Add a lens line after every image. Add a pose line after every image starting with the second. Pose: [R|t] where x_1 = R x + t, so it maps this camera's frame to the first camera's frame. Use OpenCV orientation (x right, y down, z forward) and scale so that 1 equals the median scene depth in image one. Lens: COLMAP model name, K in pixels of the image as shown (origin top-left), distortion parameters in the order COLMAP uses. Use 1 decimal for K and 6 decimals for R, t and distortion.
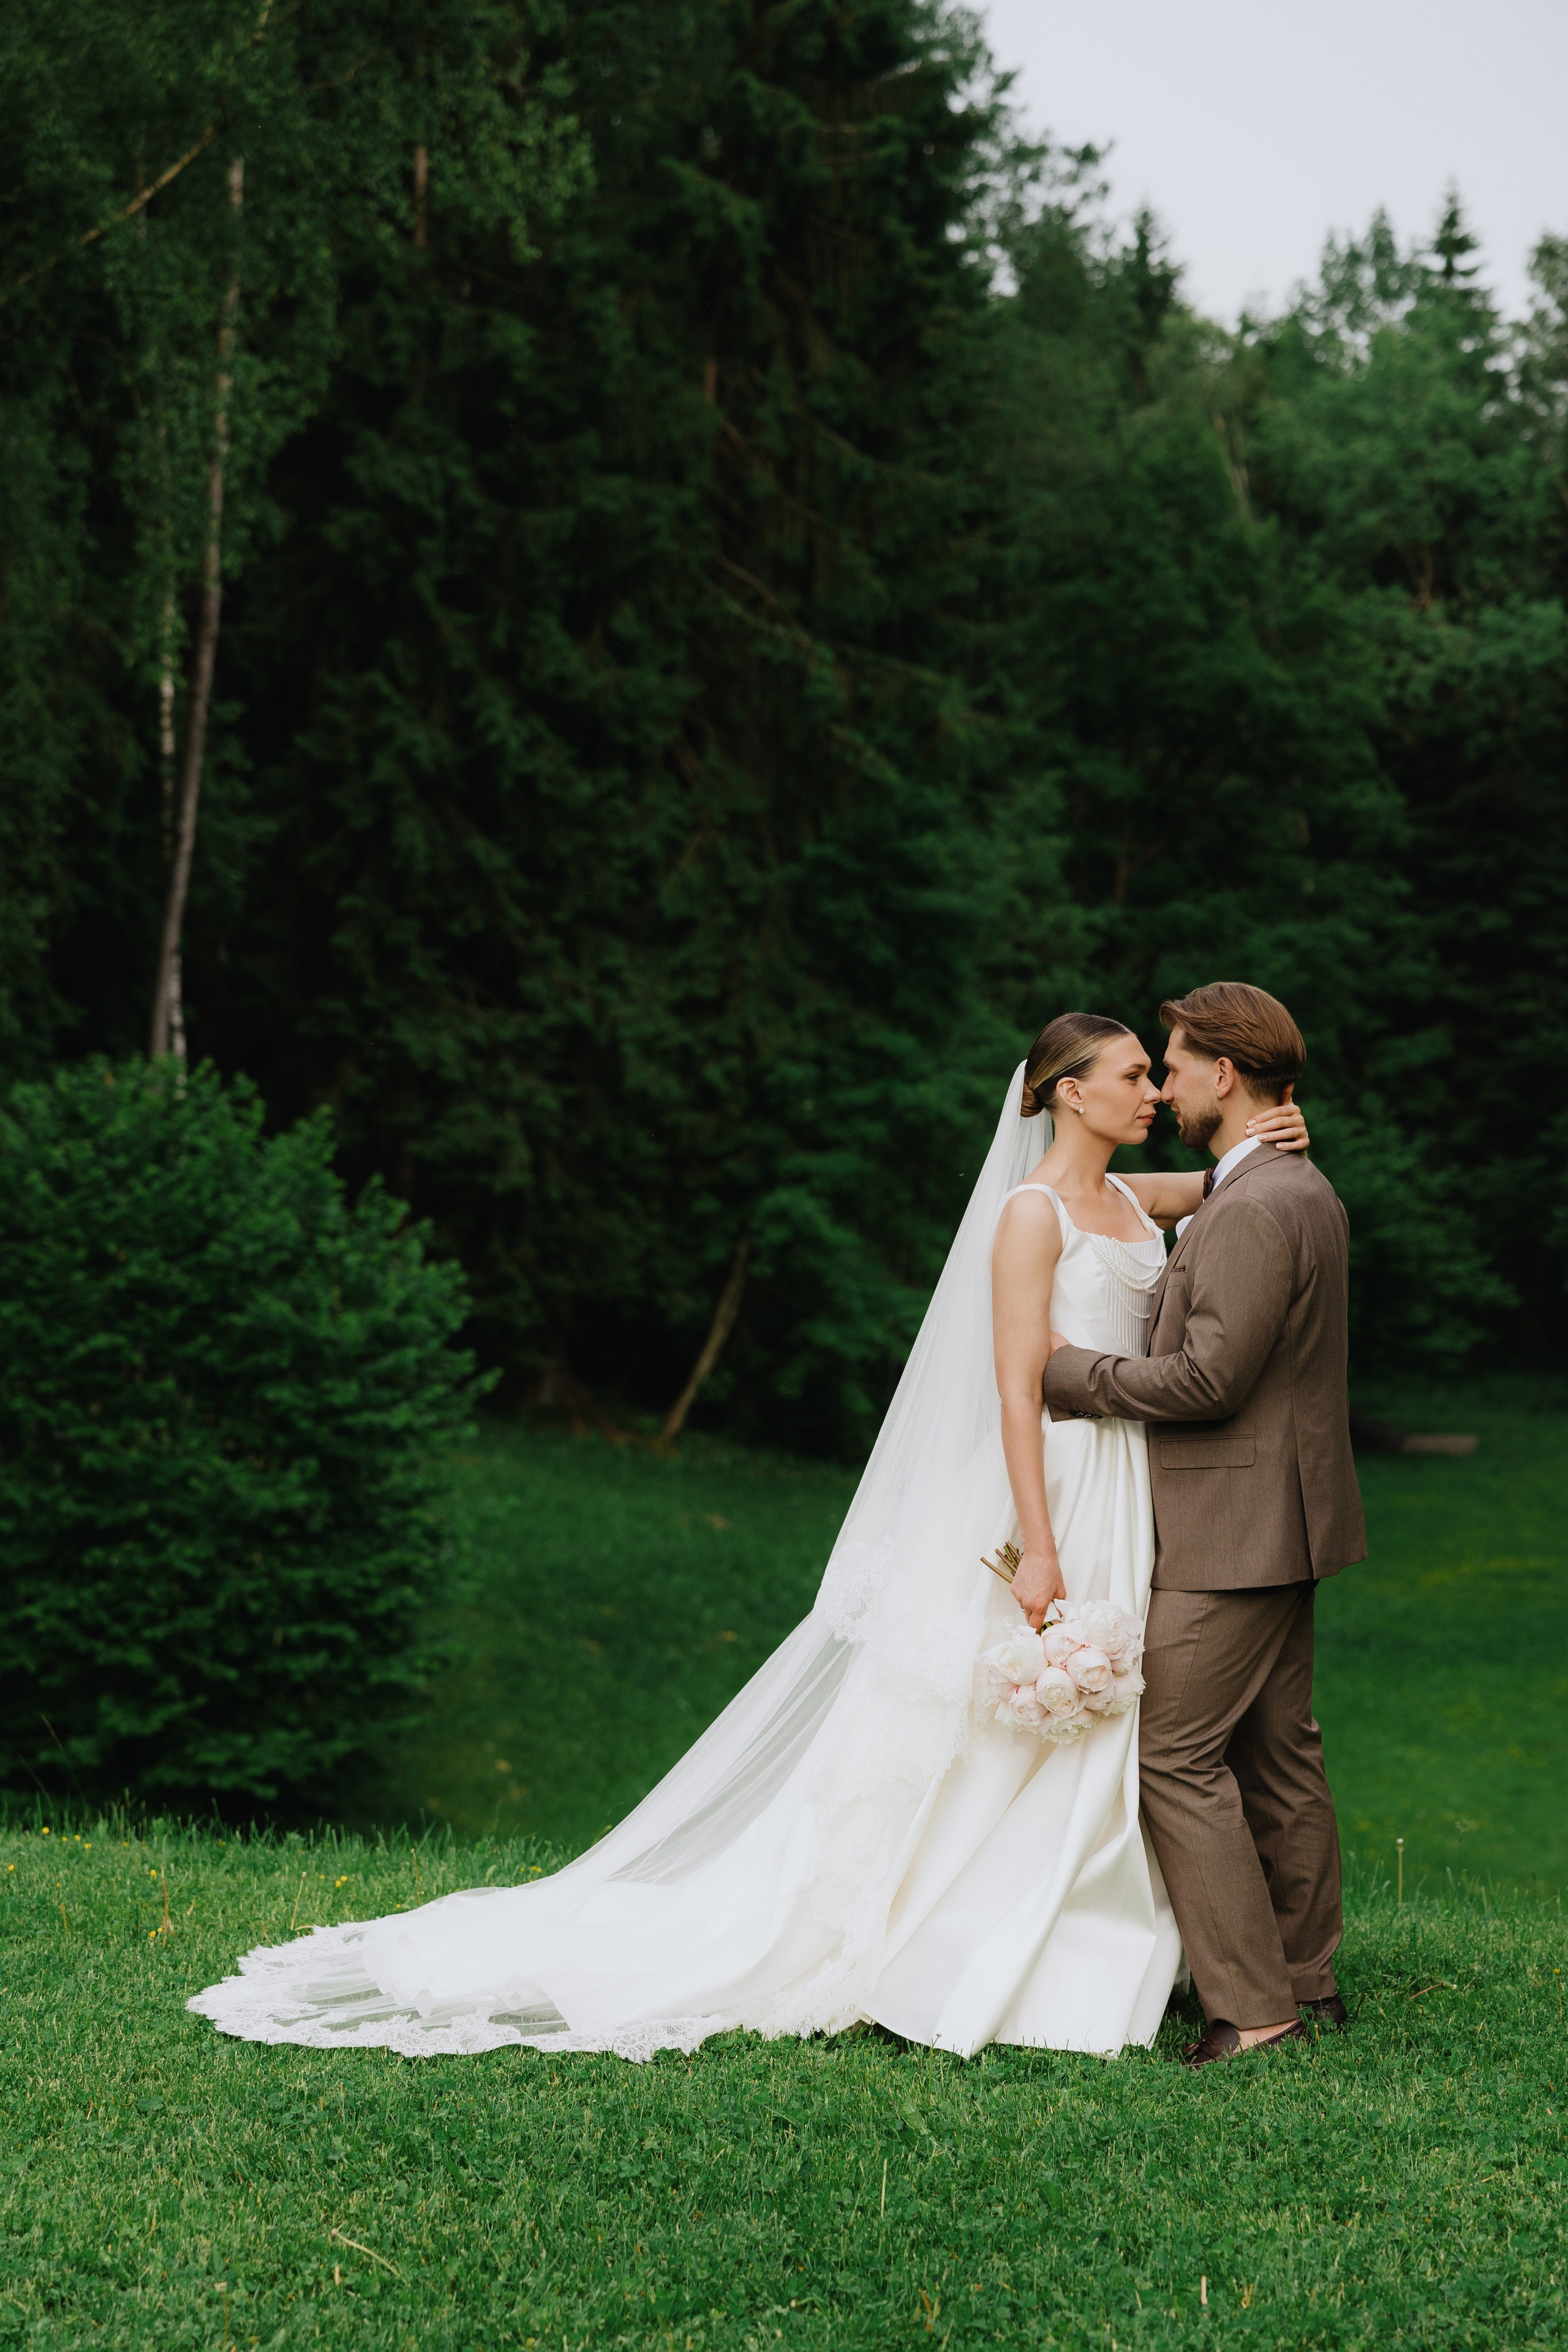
lens RADIAL K [[4456.8, 0, 647.0], [0, 4456.8, 1230.4], [0, 0, 1]] dist [0.015236, 0.000000]
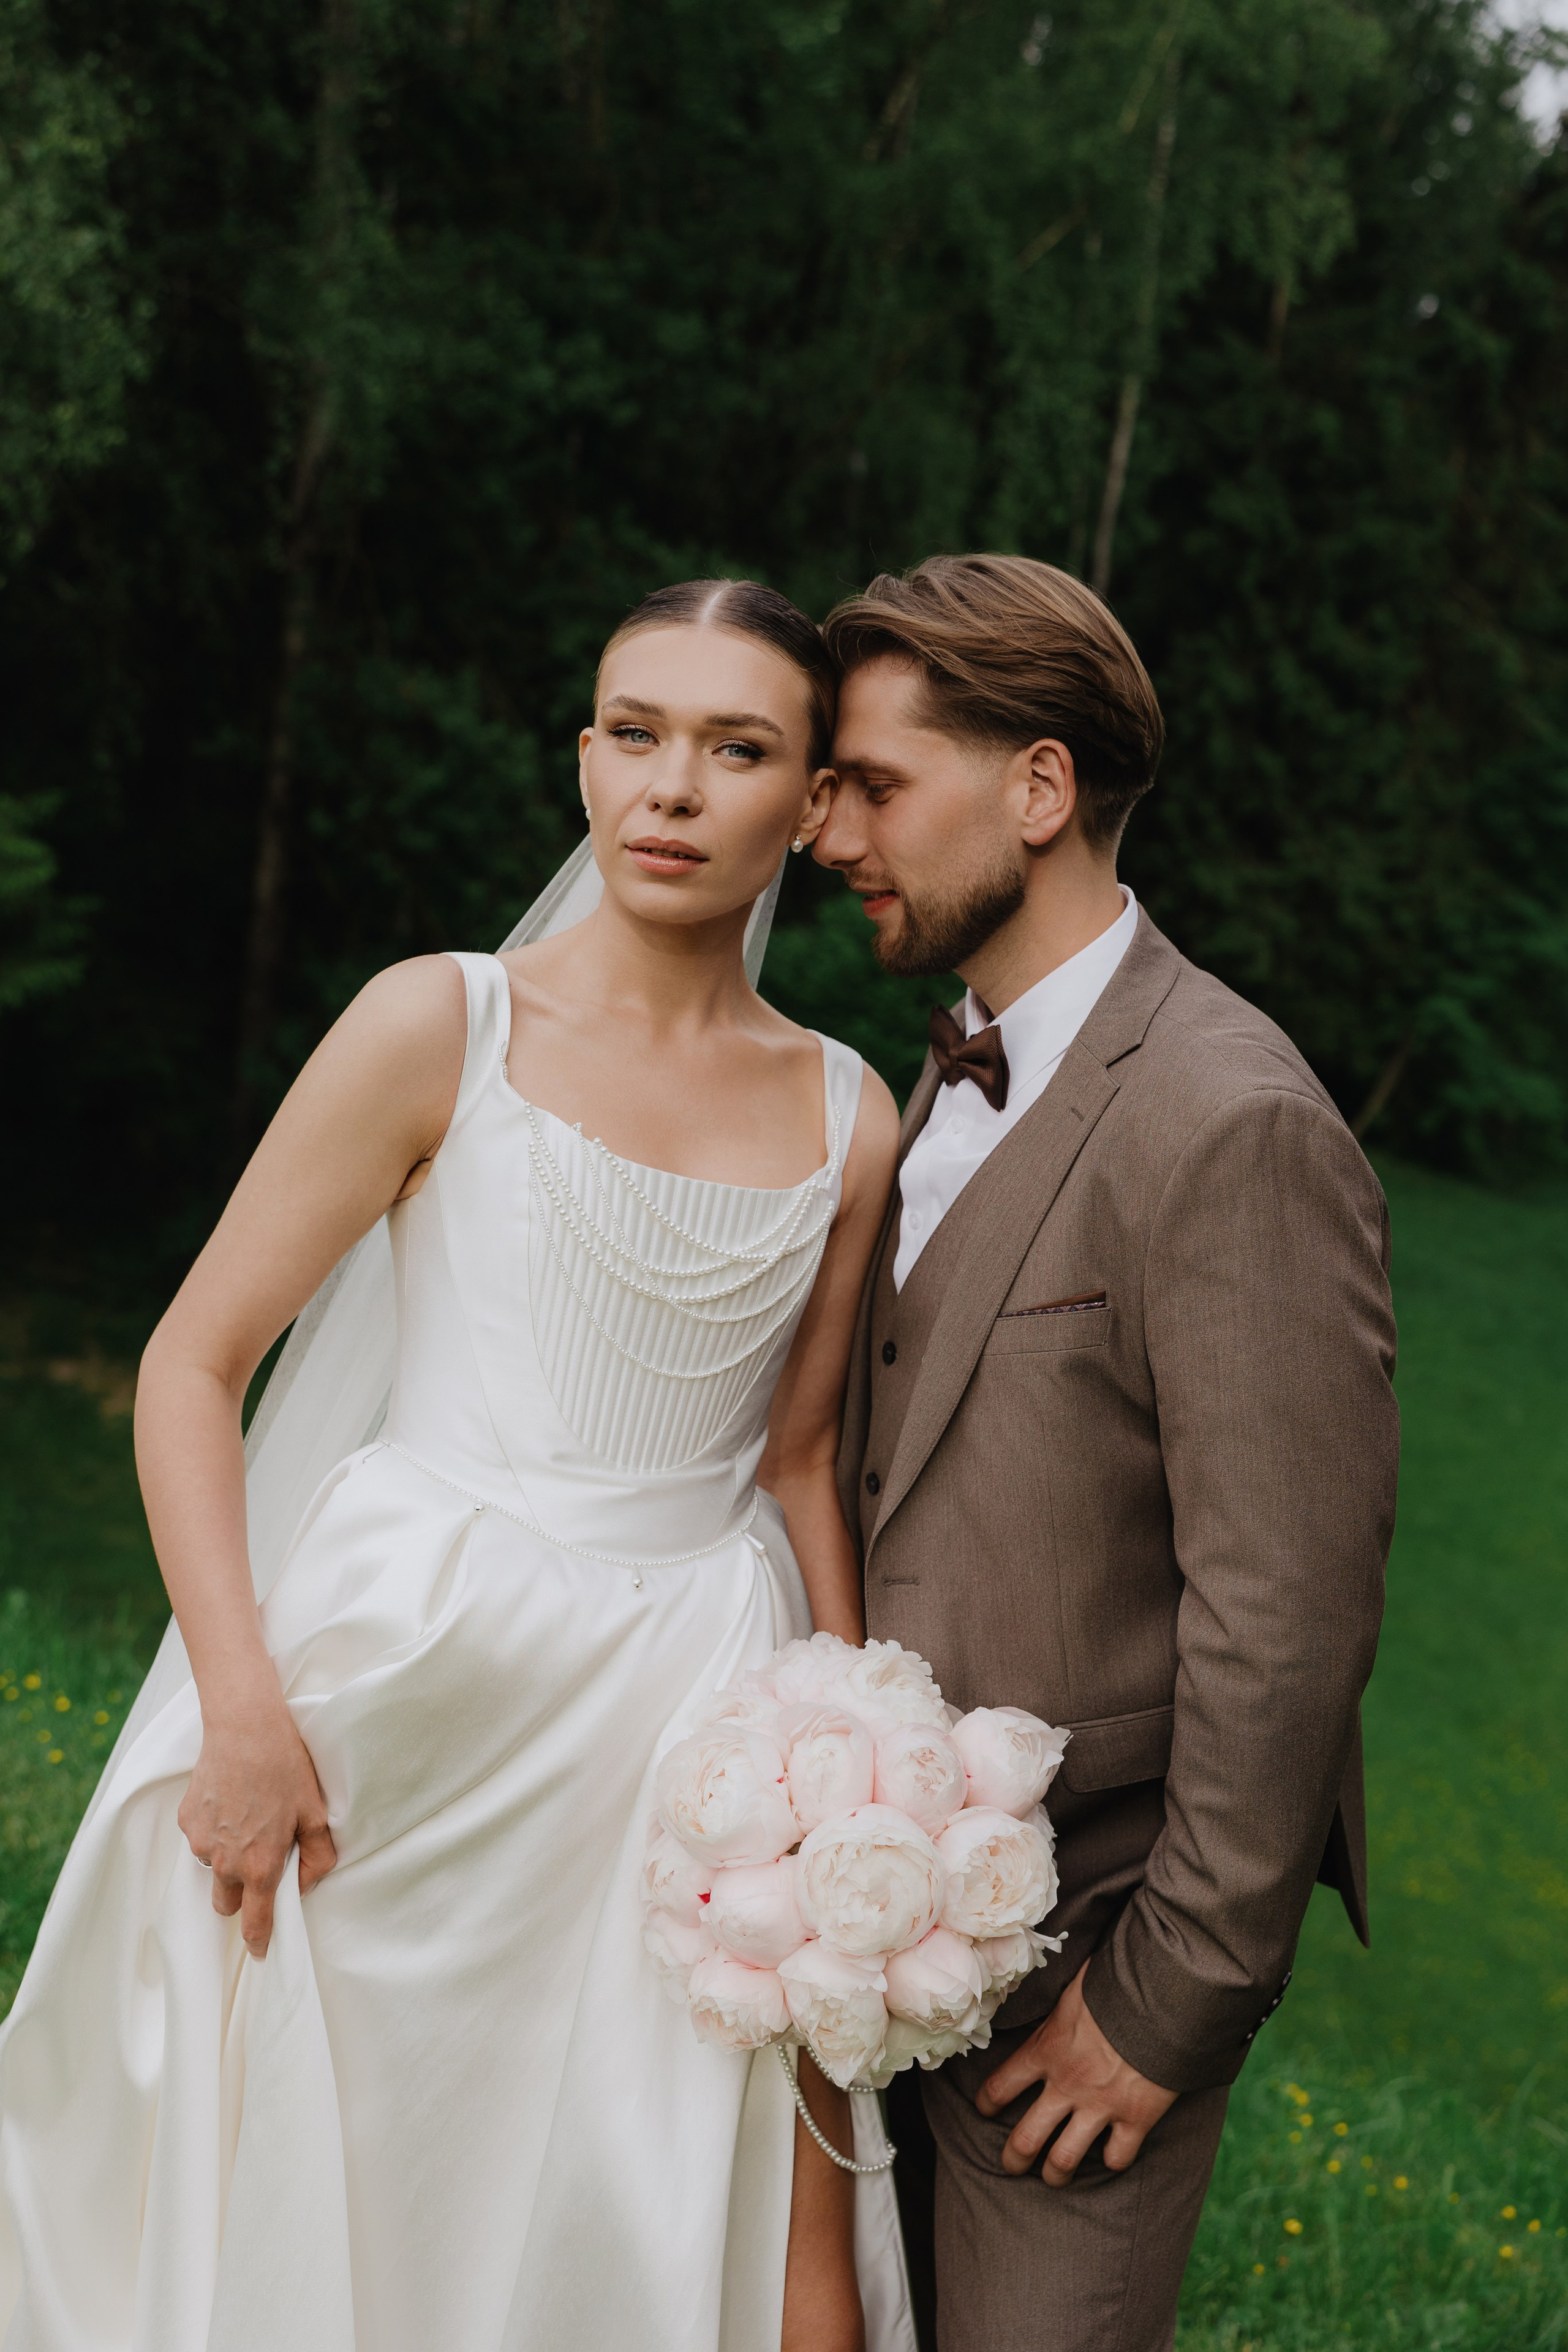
lens RADIAL K [[2521.8, 0, 810.0], [0, 2521.8, 1216.0], [0, 0, 1]] dist [0.010464, 0.000000]
pose [[0.968334, 0.117015, -0.220539, 0.021363], [-0.096545, 0.990145, 0.101452, -0.001830], [0.230237, -0.076947, 0.970088, 0.099326]]
